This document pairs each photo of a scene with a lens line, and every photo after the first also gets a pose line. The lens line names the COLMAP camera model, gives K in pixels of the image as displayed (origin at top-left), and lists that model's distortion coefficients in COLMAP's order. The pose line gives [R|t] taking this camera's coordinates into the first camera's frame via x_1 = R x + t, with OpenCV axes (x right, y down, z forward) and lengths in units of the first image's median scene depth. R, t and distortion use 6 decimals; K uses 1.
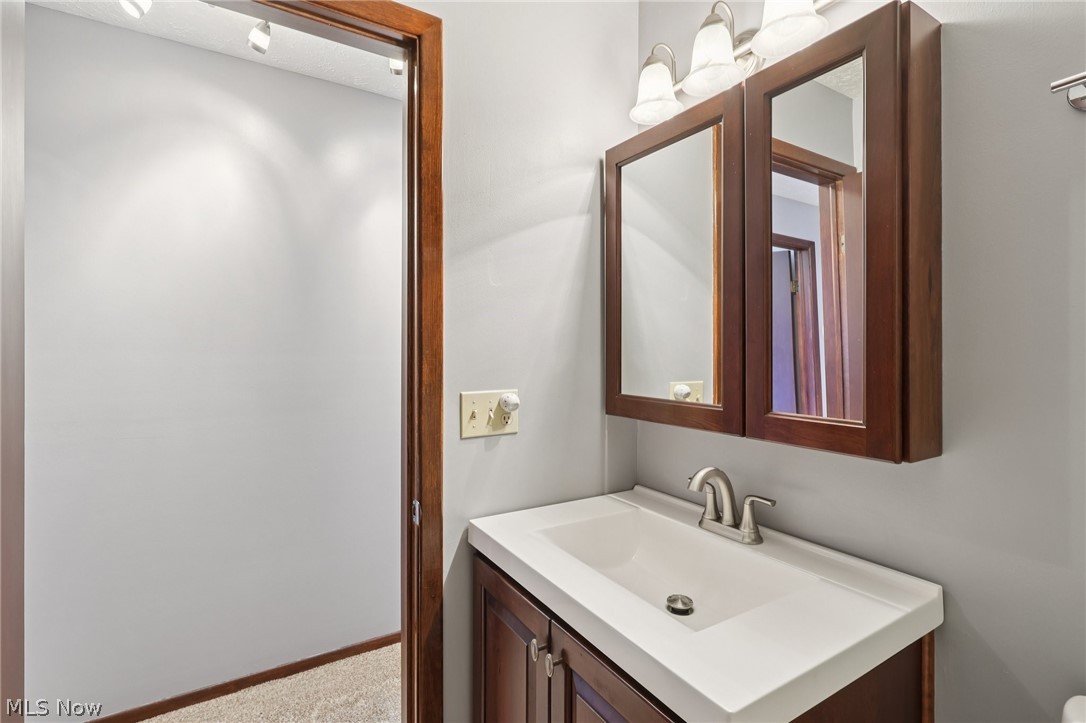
lens RADIAL K [[505.7, 0, 542.4], [0, 505.7, 357.5], [0, 0, 1]] dist [-0.000912, -0.000067]
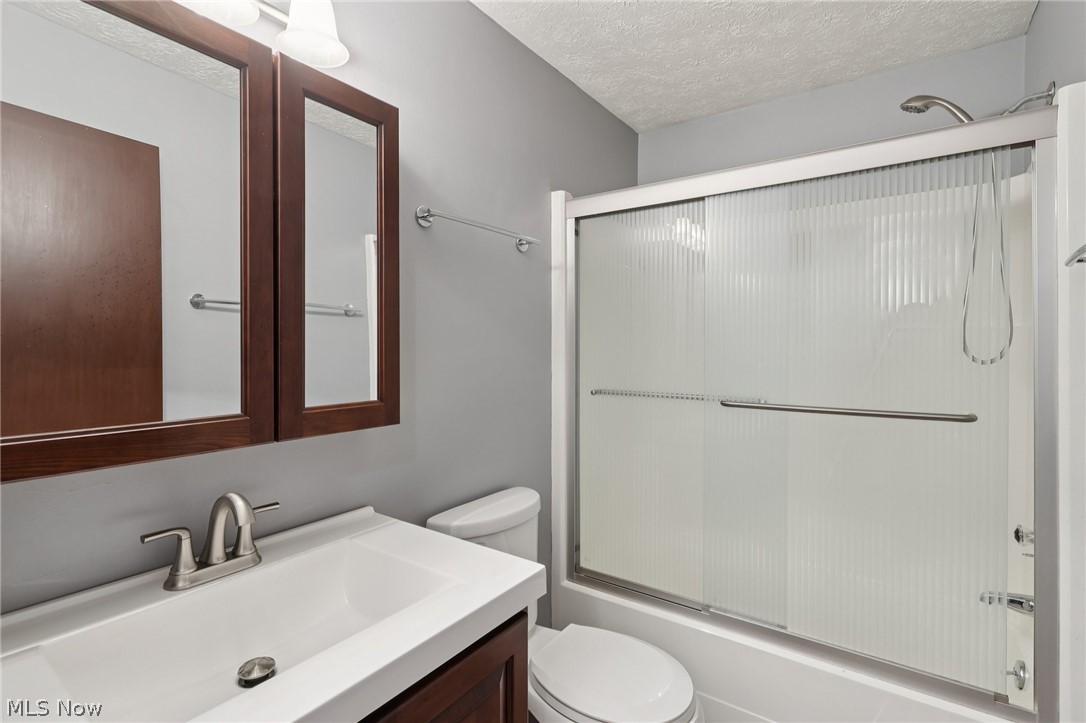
lens RADIAL K [[505.7, 0, 542.3], [0, 505.7, 351.4], [0, 0, 1]] dist [-0.000912, -0.000067]
pose [[-0.402216, -0.011675, 0.915470, -0.633458], [0.005630, 0.999868, 0.015224, -0.017344], [-0.915528, 0.011277, -0.402097, 0.930167]]
